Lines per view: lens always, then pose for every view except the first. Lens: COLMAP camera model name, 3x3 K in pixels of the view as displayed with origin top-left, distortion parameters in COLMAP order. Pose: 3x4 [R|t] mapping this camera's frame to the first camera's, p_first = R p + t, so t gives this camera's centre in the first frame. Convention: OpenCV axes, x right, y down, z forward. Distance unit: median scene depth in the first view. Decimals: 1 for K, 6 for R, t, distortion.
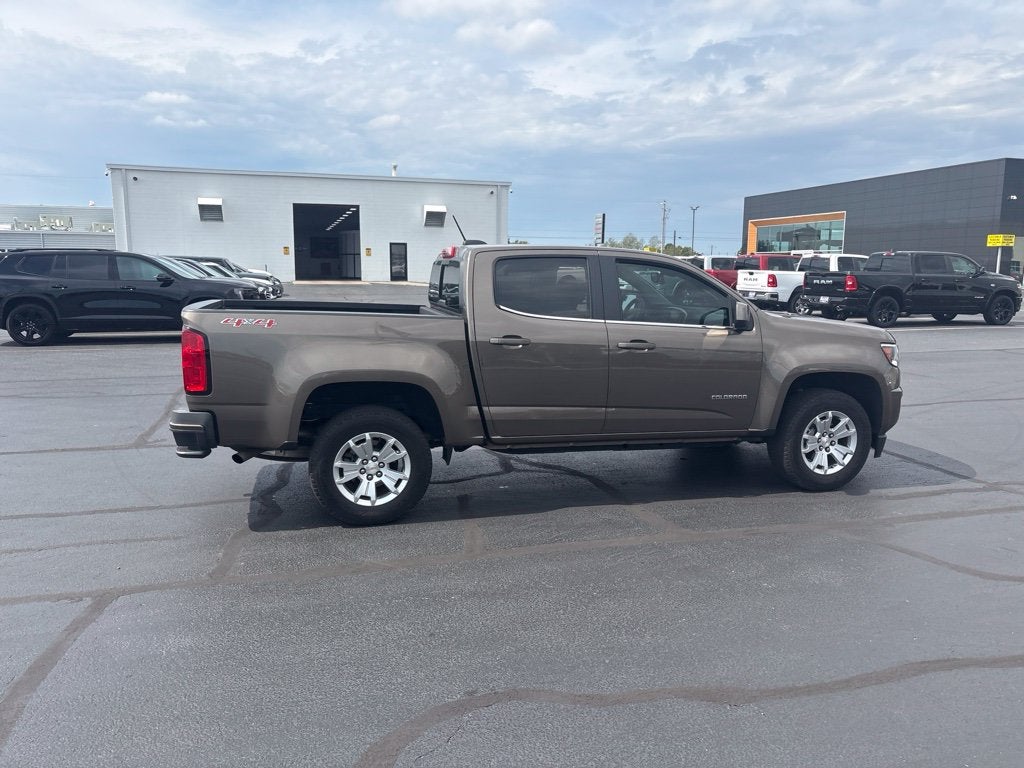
lens RADIAL K [[771.7, 0, 515.3], [0, 771.7, 393.9], [0, 0, 1]] dist [0.041662, -0.036059]
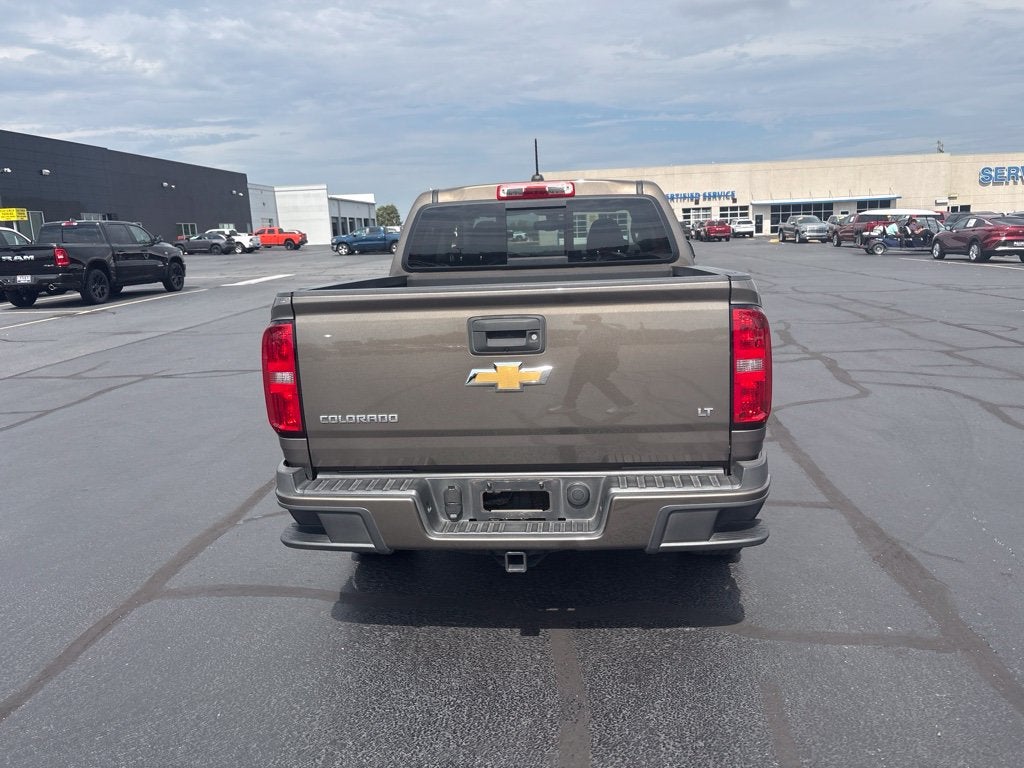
lens RADIAL K [[771.7, 0, 517.0], [0, 771.7, 386.0], [0, 0, 1]] dist [0.041662, -0.036059]
pose [[0.341879, -0.207345, 0.916584, -0.753527], [0.191663, 0.970239, 0.147993, -0.110199], [-0.919991, 0.125079, 0.371445, 0.729785]]
